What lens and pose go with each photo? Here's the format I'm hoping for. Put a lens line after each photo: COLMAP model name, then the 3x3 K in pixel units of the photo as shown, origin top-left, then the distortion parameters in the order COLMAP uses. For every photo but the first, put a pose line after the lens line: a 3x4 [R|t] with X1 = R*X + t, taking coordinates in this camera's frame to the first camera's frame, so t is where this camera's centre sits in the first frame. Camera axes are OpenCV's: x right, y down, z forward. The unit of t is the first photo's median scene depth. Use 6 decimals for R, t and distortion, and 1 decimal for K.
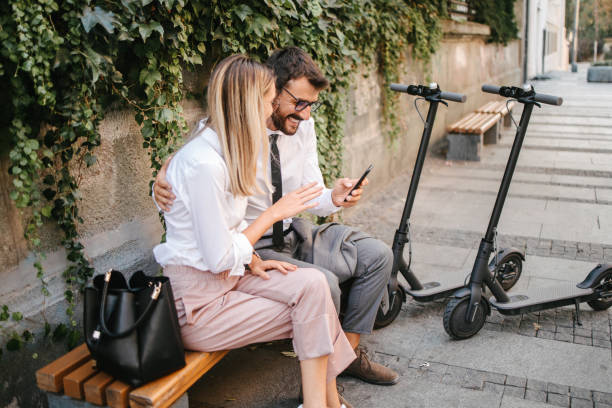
lens RADIAL K [[611.9, 0, 306.0], [0, 611.9, 204.0], [0, 0, 1]] dist [-0.072688, 0.028533]
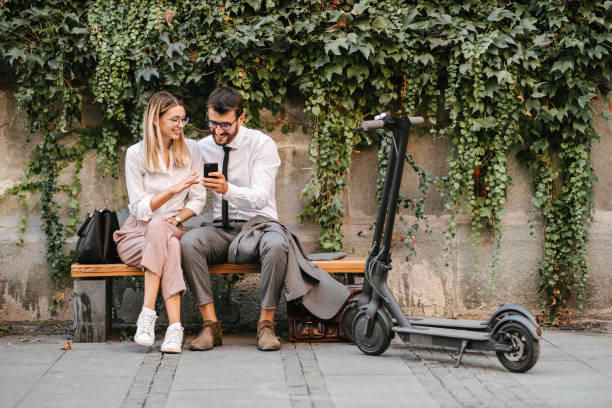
lens RADIAL K [[1379.2, 0, 306.0], [0, 1379.2, 204.0], [0, 0, 1]] dist [0.232711, -0.263429]
pose [[0.450678, 0.038601, -0.891852, 3.427084], [-0.220873, 0.972823, -0.069508, 0.238903], [0.864930, 0.228312, 0.446955, -0.308214]]
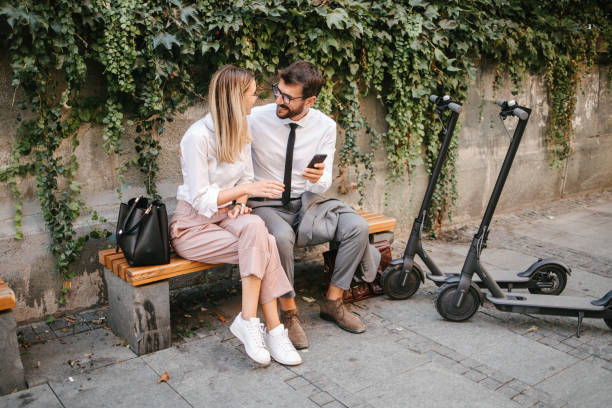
lens RADIAL K [[611.9, 0, 306.0], [0, 611.9, 204.0], [0, 0, 1]] dist [-0.072688, 0.028533]
pose [[0.877622, 0.133970, -0.460252, 0.761323], [-0.142848, 0.989621, 0.015673, 0.039959], [0.457575, 0.051991, 0.887650, -0.215338]]
